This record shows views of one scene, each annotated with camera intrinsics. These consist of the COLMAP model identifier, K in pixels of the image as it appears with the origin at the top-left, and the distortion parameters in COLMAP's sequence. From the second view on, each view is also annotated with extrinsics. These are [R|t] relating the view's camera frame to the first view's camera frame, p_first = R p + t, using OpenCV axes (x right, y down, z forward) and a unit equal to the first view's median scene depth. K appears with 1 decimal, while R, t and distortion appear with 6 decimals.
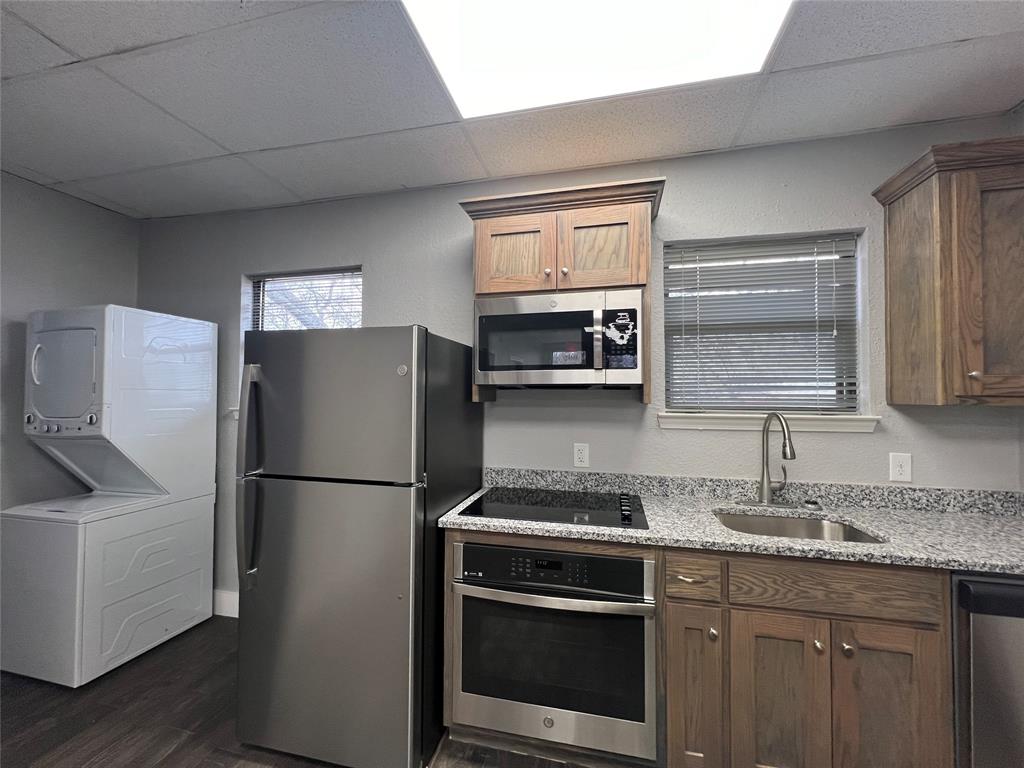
lens RADIAL K [[408.1, 0, 515.0], [0, 408.1, 385.5], [0, 0, 1]] dist [-0.001890, 0.000066]
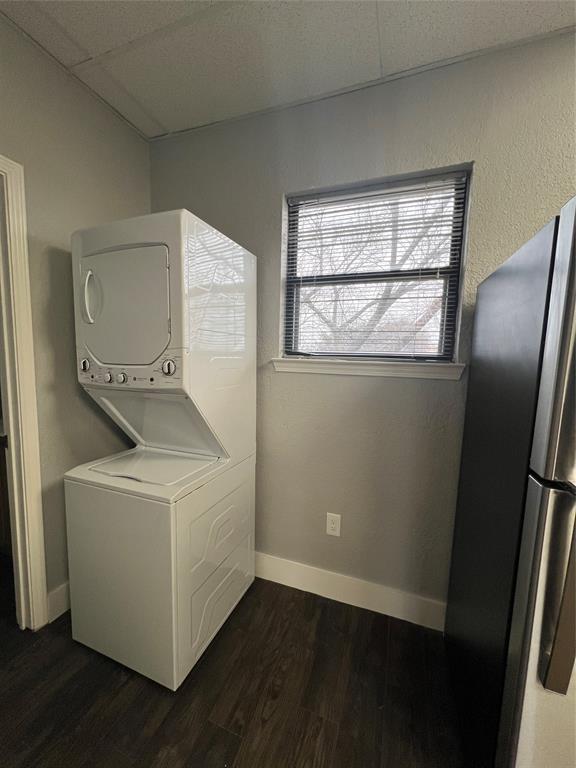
lens RADIAL K [[306.1, 0, 287.3], [0, 306.1, 386.1], [0, 0, 1]] dist [-0.001890, 0.000066]
pose [[0.991844, 0.034501, -0.122699, -0.715246], [-0.018608, 0.991549, 0.128391, 0.037486], [0.126092, -0.125061, 0.984104, 0.440770]]
